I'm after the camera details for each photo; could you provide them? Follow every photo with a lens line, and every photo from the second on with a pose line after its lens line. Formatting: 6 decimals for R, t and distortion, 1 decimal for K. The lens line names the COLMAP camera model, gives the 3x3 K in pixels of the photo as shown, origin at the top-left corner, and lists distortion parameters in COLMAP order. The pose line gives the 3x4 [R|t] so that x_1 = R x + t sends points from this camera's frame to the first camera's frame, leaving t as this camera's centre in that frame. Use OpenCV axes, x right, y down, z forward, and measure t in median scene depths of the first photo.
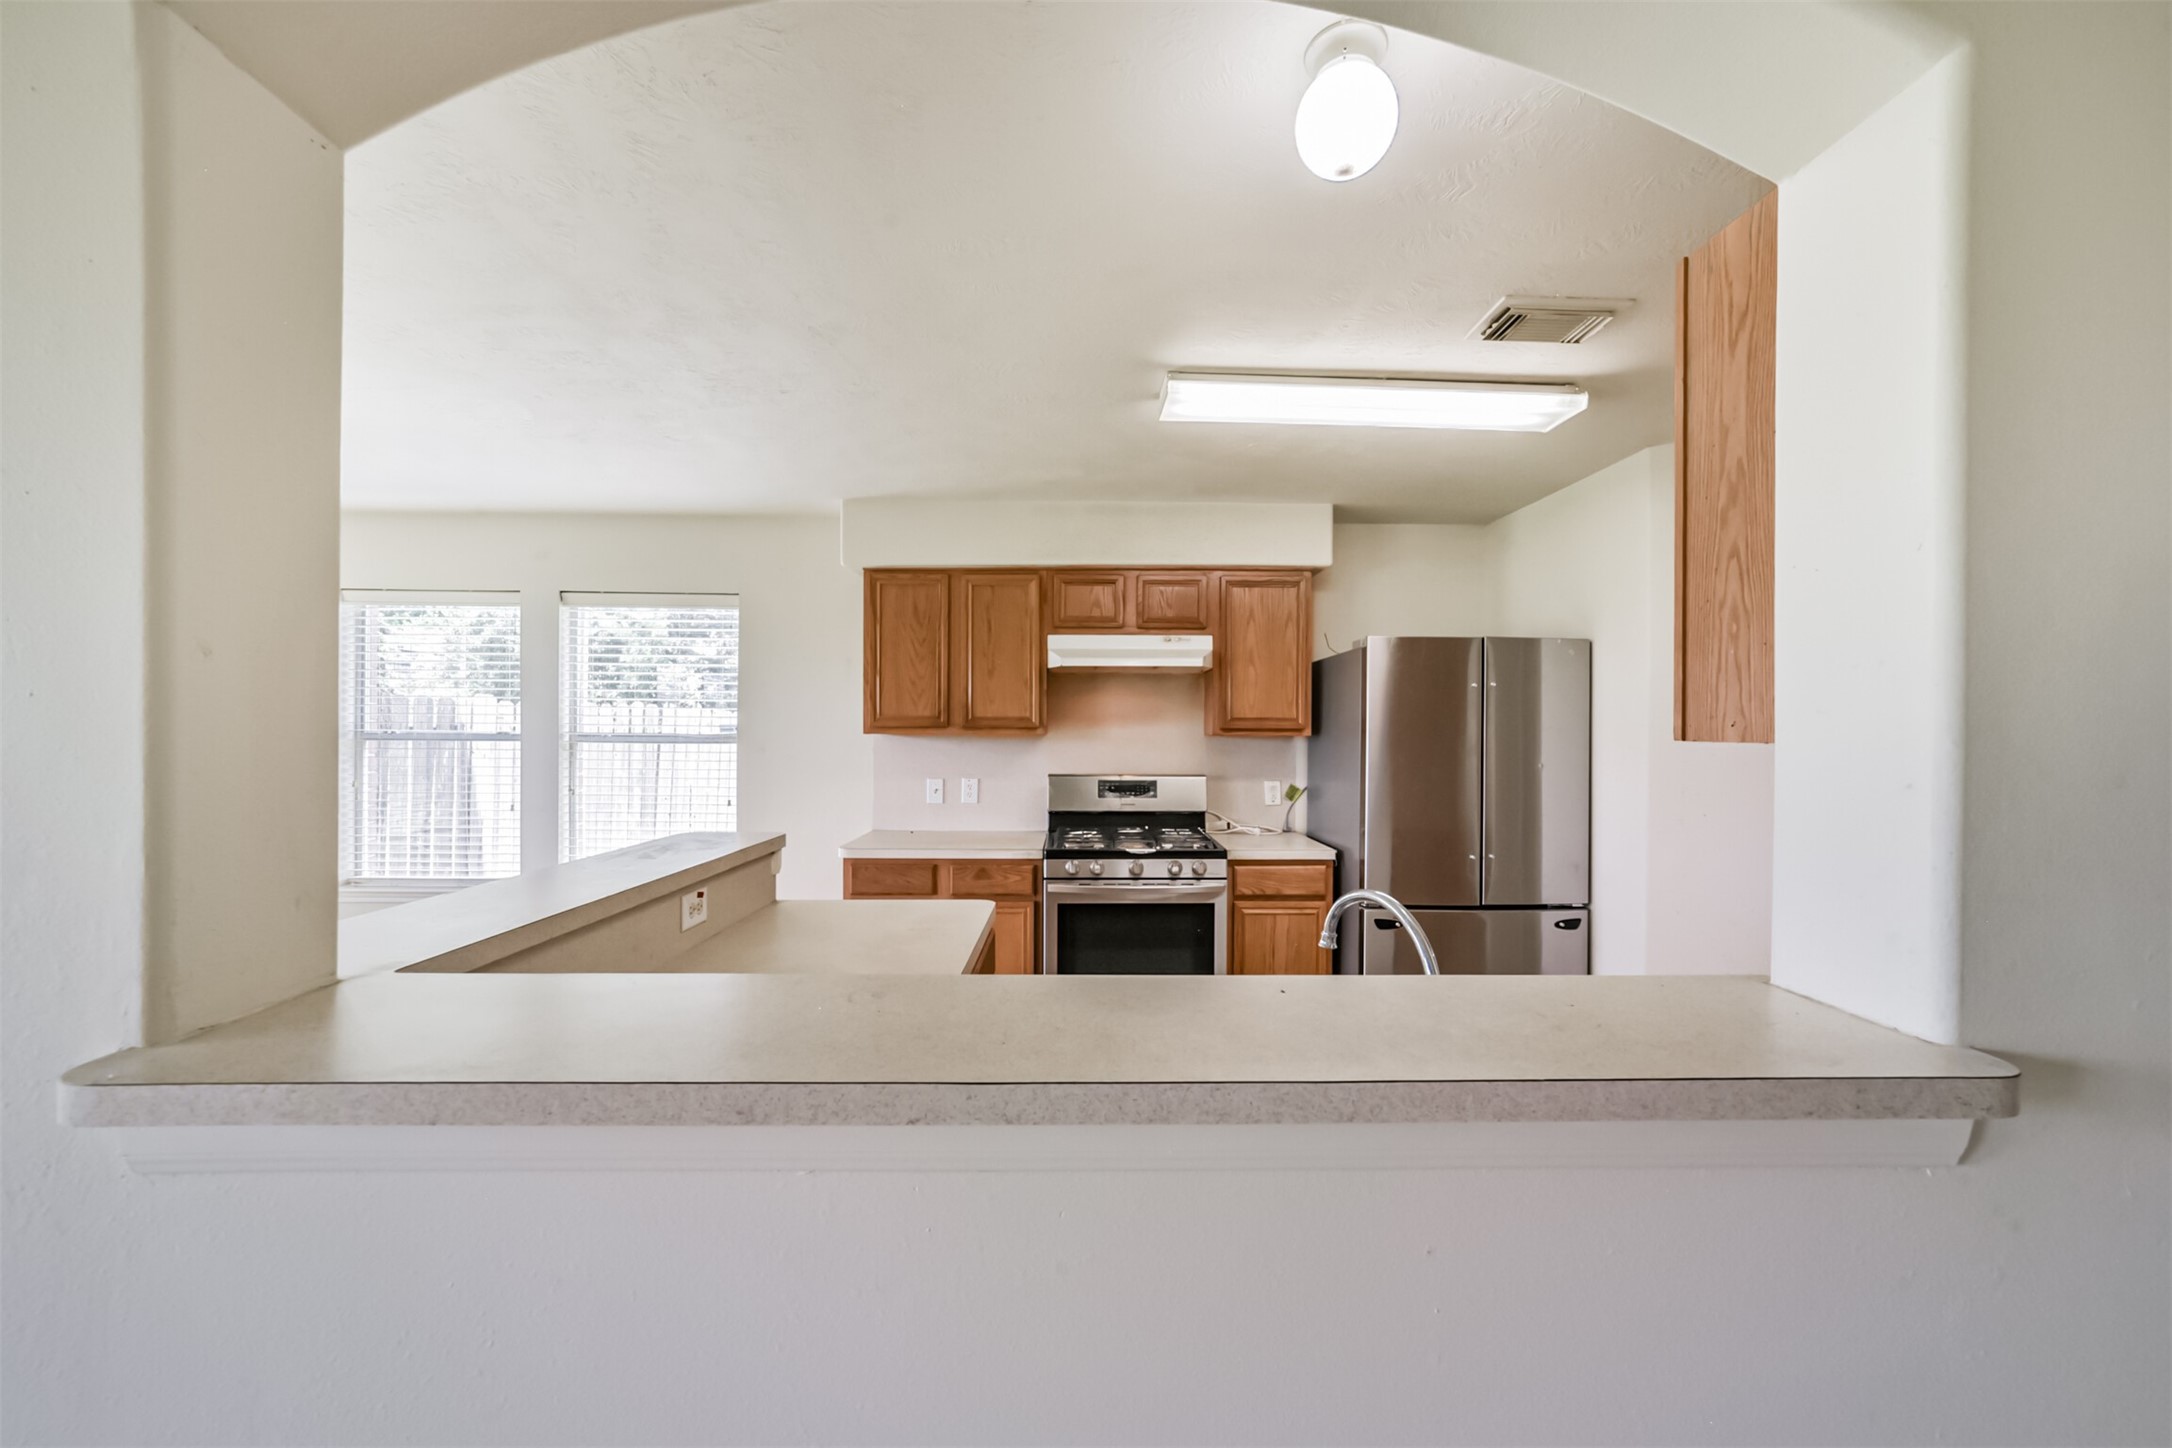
lens RADIAL K [[841.2, 0, 1094.4], [0, 841.2, 726.2], [0, 0, 1]] dist [-0.014219, 0.000045]
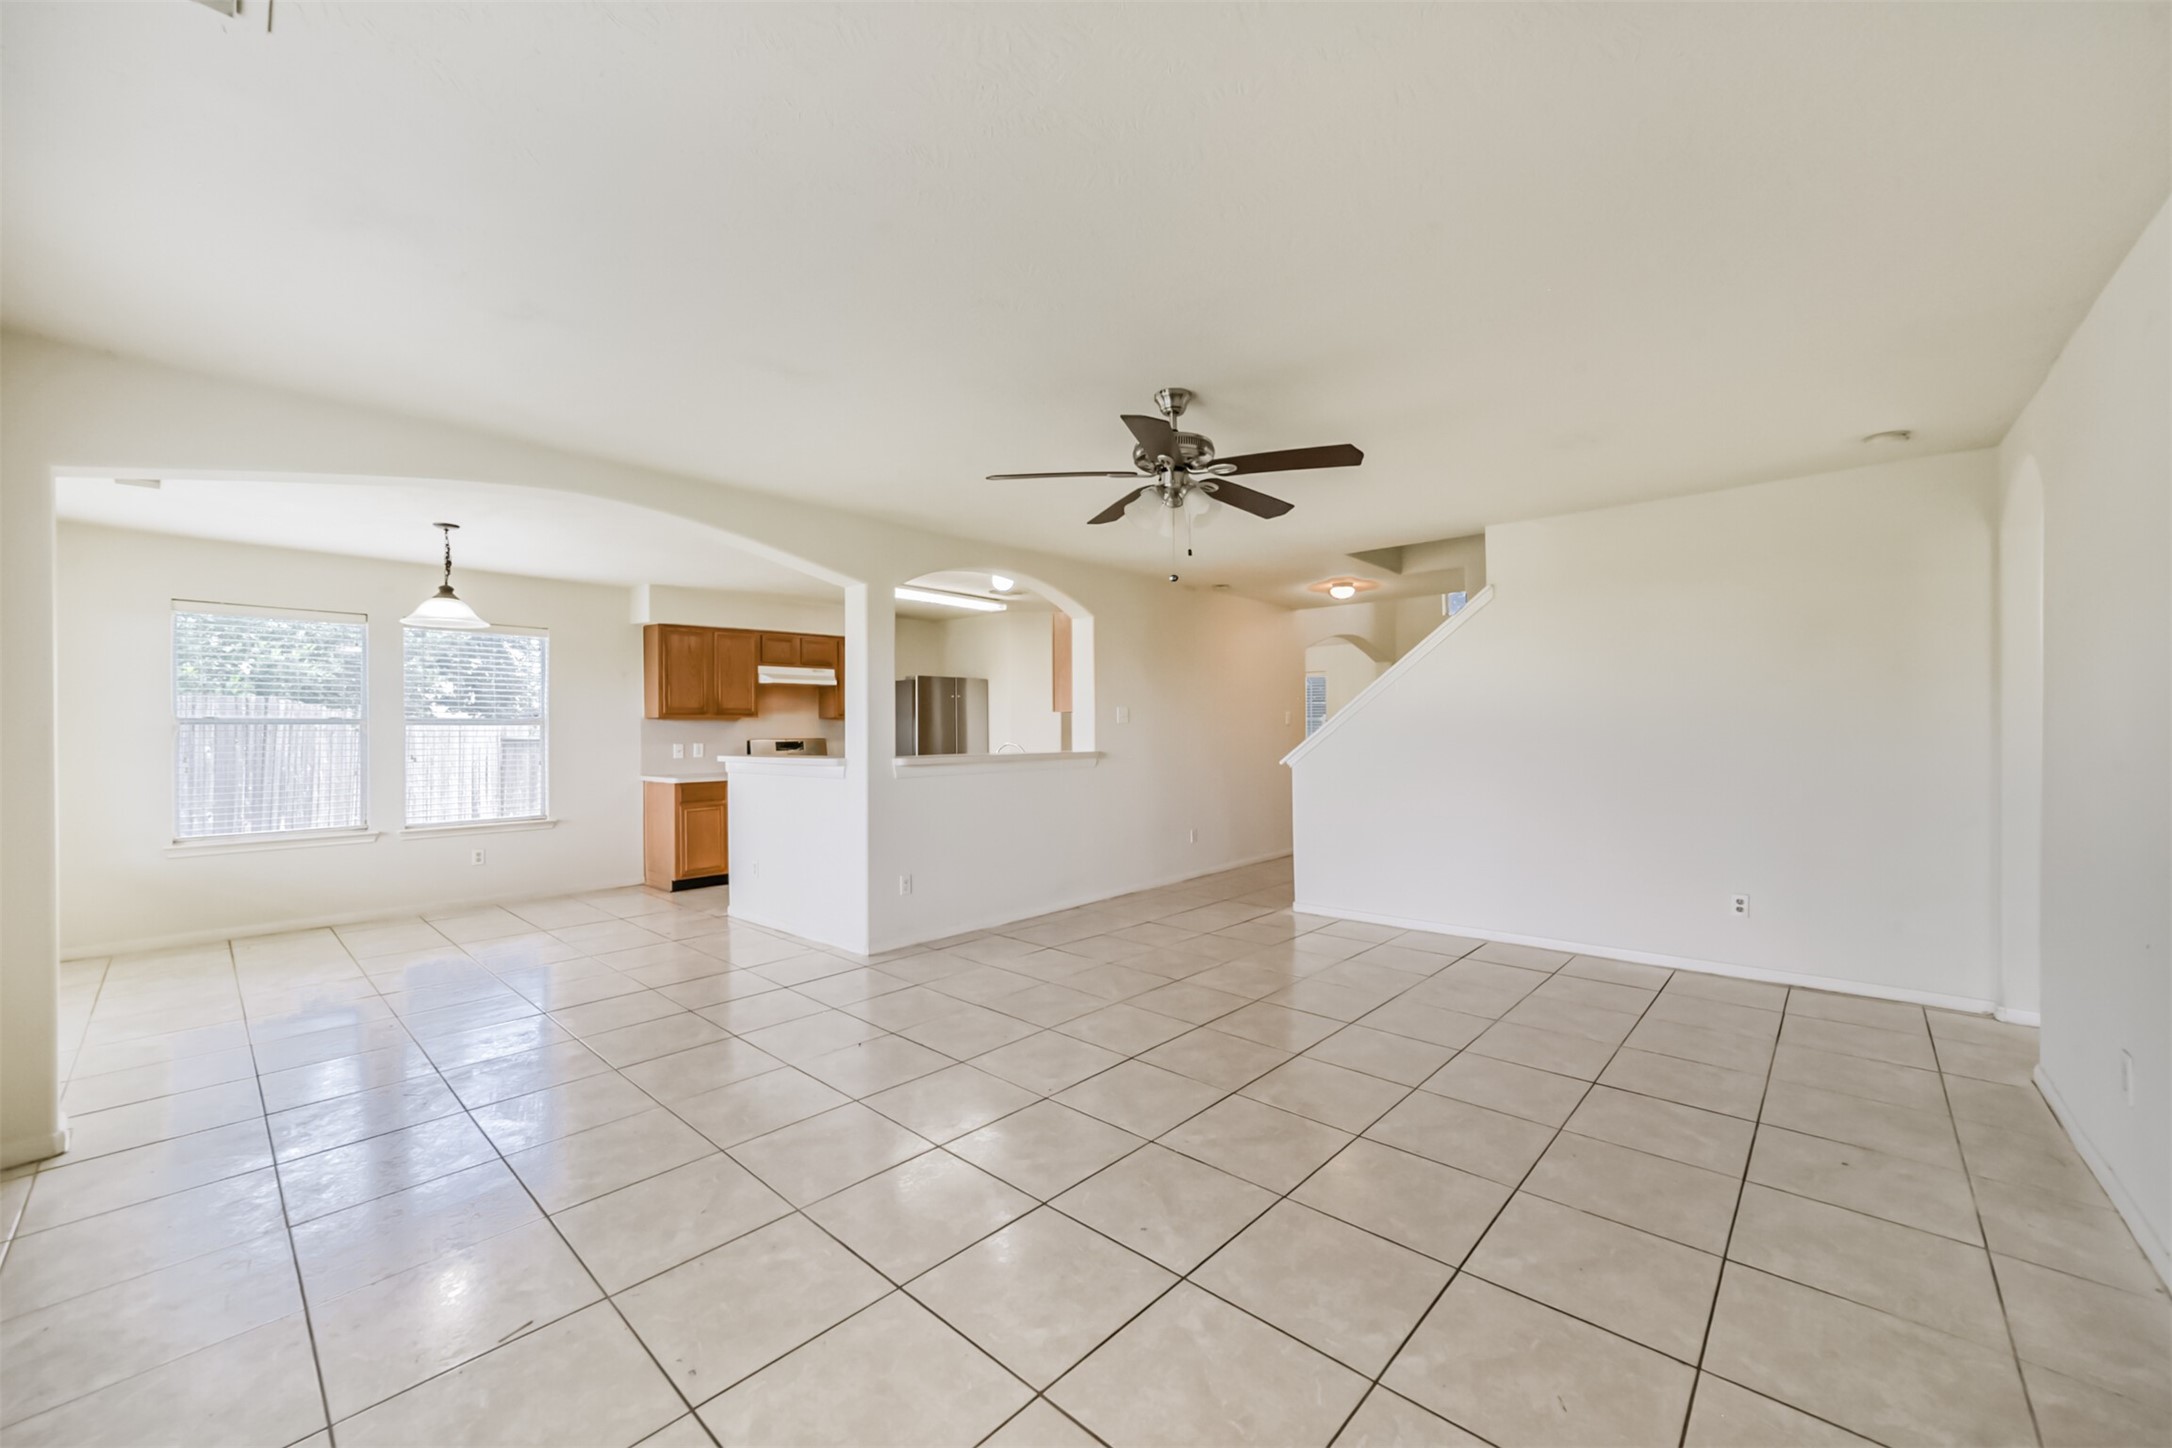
lens RADIAL K [[834.3, 0, 1090.8], [0, 834.3, 724.5], [0, 0, 1]] dist [-0.000235, 0.000400]
pose [[0.677116, -0.008264, 0.735830, -0.947880], [0.010136, 0.999947, 0.001903, 0.029377], [-0.735806, 0.006169, 0.677164, -0.853588]]
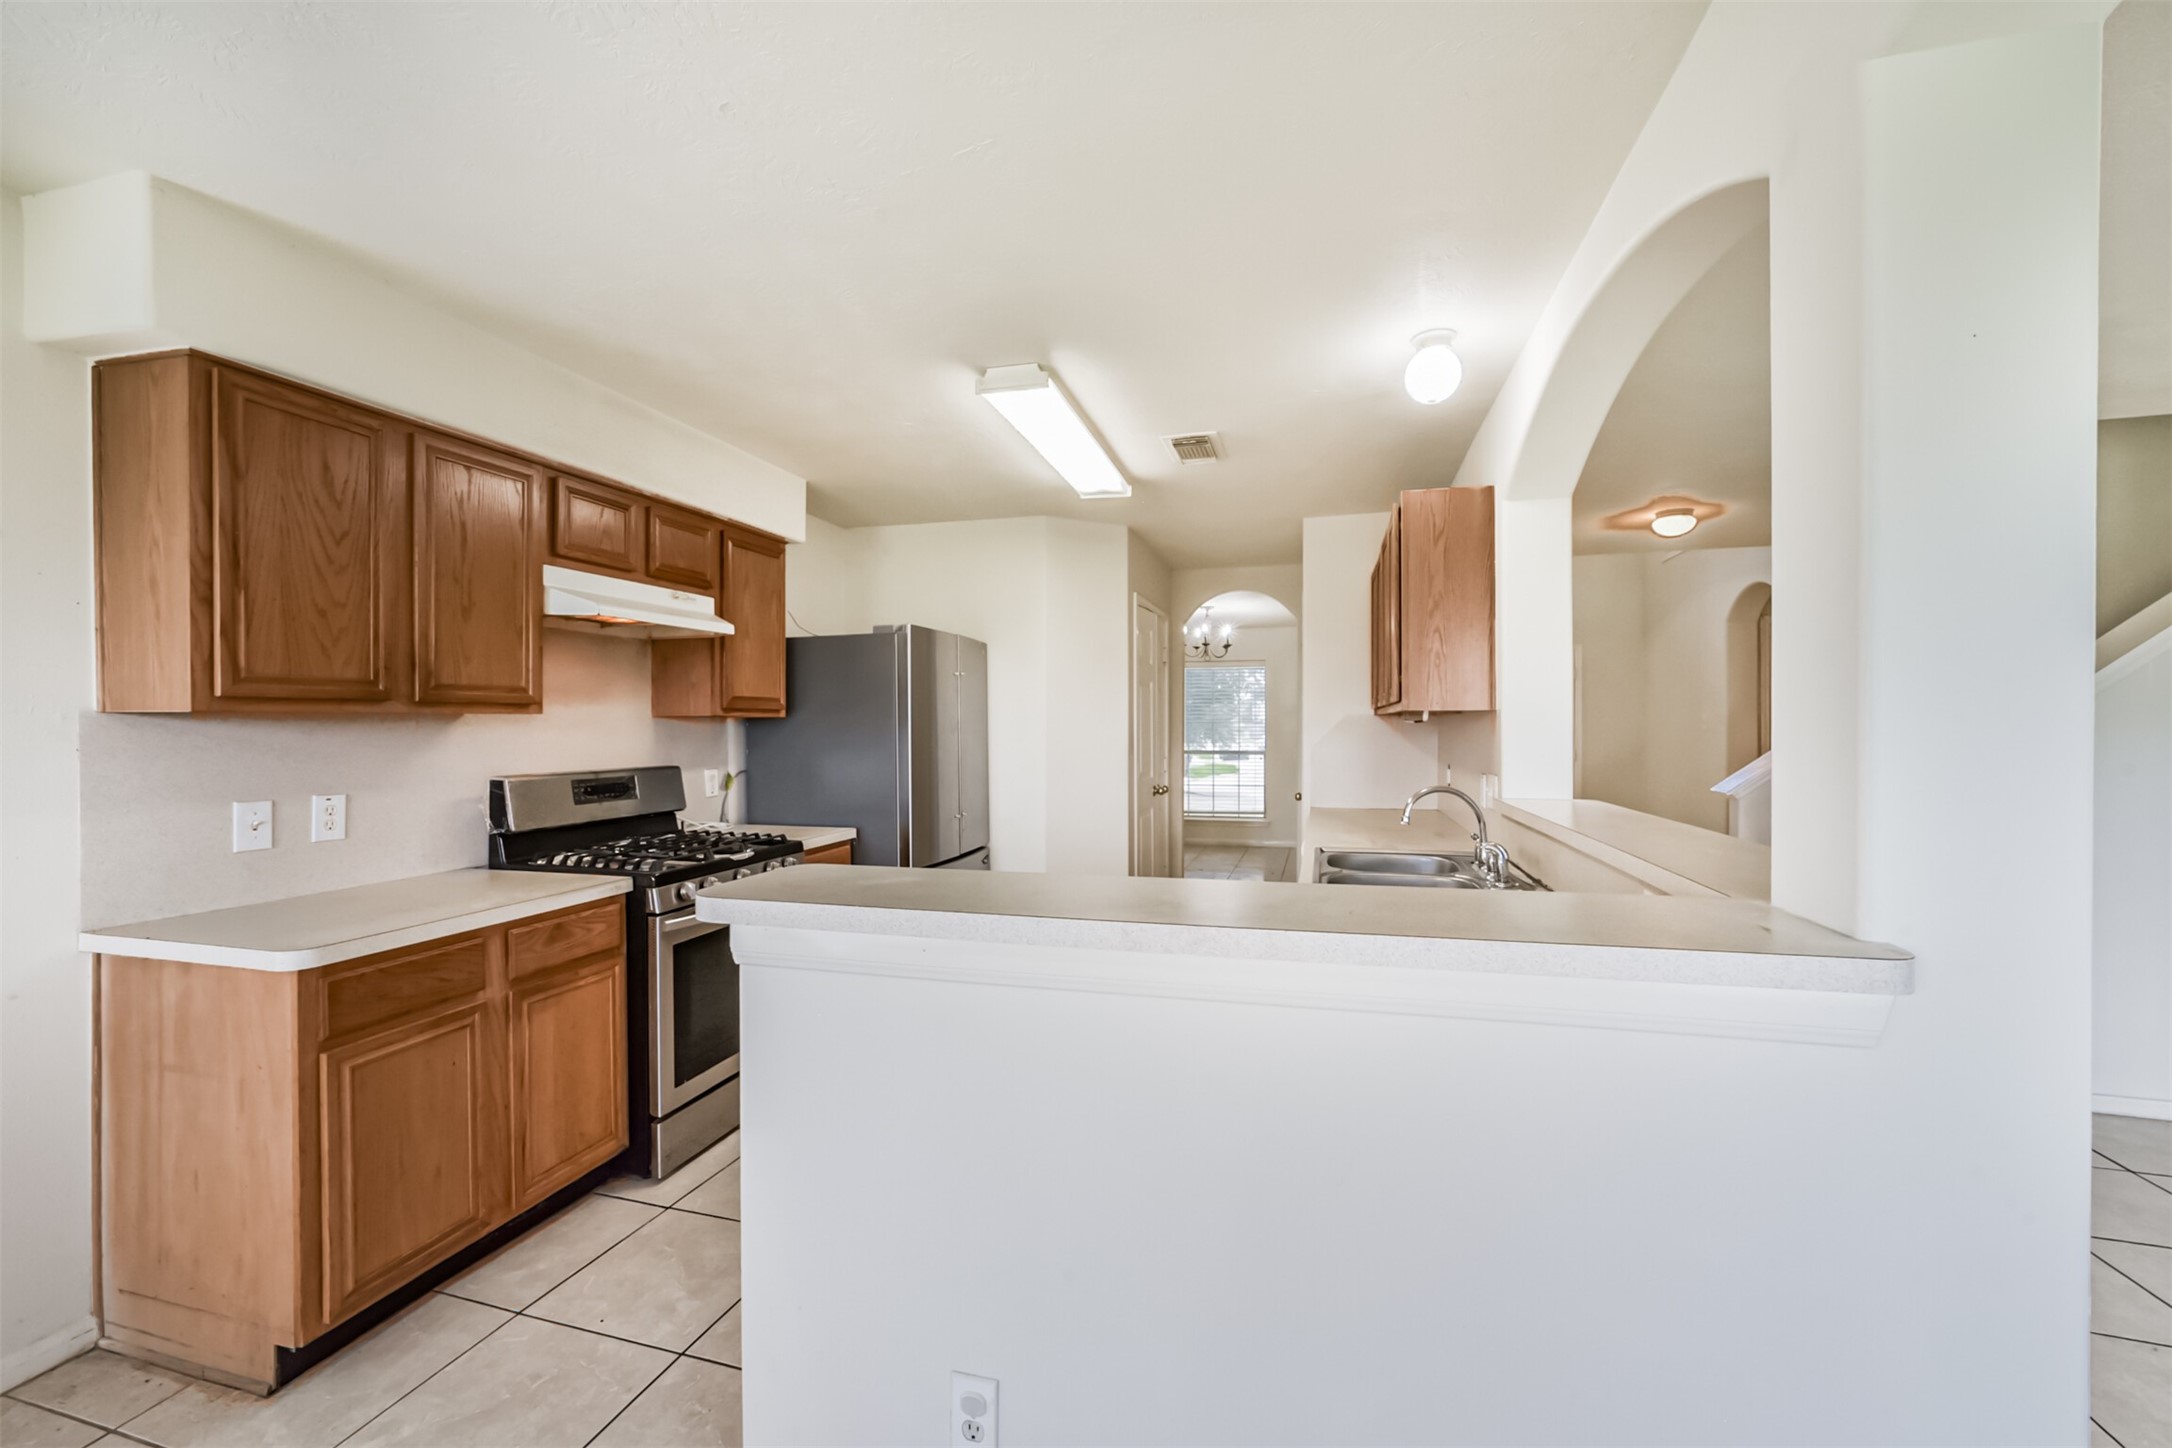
lens RADIAL K [[849.5, 0, 1091.6], [0, 849.5, 727.2], [0, 0, 1]] dist [-0.016731, 0.006519]
pose [[0.281065, -0.010977, 0.959626, -0.575400], [0.001167, 0.999938, 0.011096, 0.012927], [-0.959688, -0.001999, 0.281060, 0.399175]]
